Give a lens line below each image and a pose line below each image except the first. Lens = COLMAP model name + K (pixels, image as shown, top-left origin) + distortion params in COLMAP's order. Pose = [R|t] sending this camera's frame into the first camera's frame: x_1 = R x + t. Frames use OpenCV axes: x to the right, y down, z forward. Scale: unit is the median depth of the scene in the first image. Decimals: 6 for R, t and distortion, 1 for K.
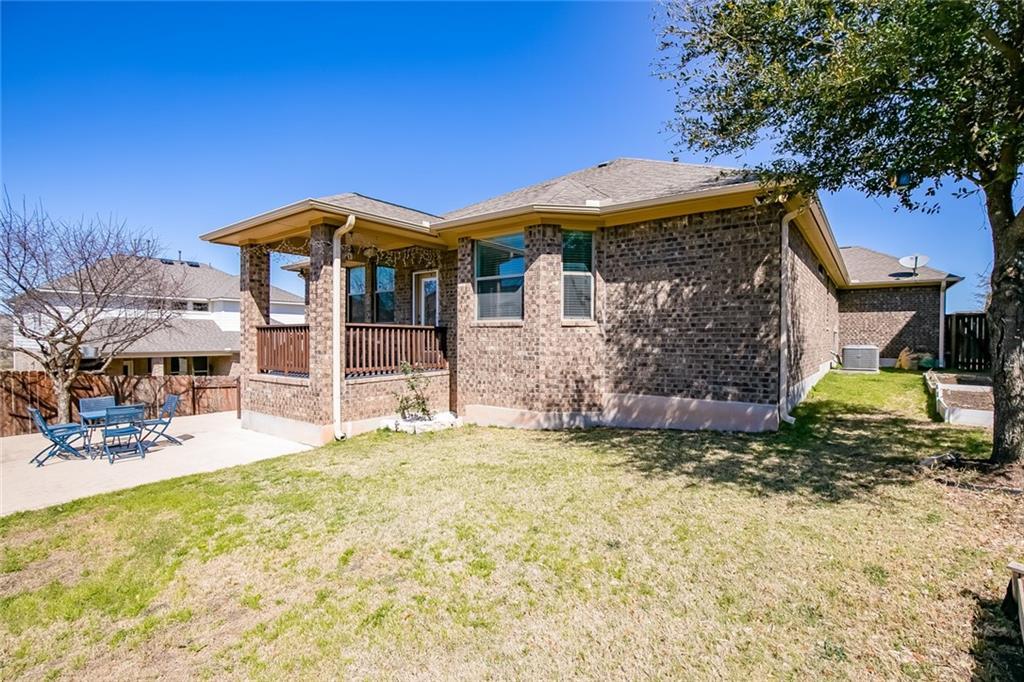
lens RADIAL K [[469.7, 0, 513.6], [0, 469.7, 345.0], [0, 0, 1]] dist [-0.030510, 0.000241]
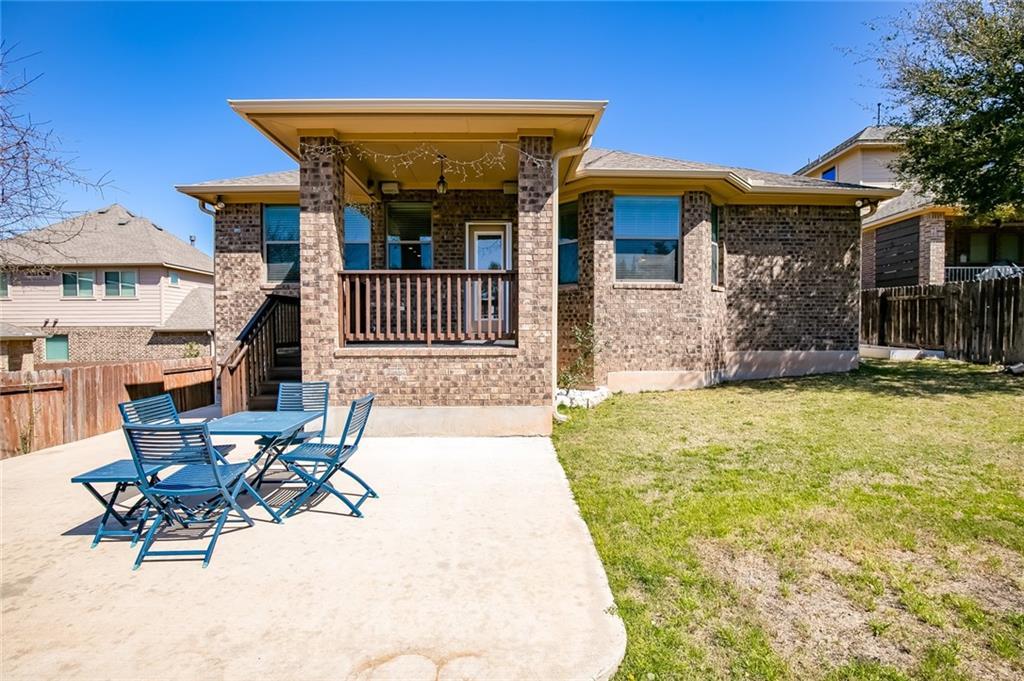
lens RADIAL K [[469.7, 0, 513.6], [0, 469.7, 344.5], [0, 0, 1]] dist [-0.030510, 0.000241]
pose [[0.790696, -0.021004, 0.611848, -0.945078], [0.010725, 0.999733, 0.020460, 0.059235], [-0.612115, -0.009615, 0.790710, 0.448901]]
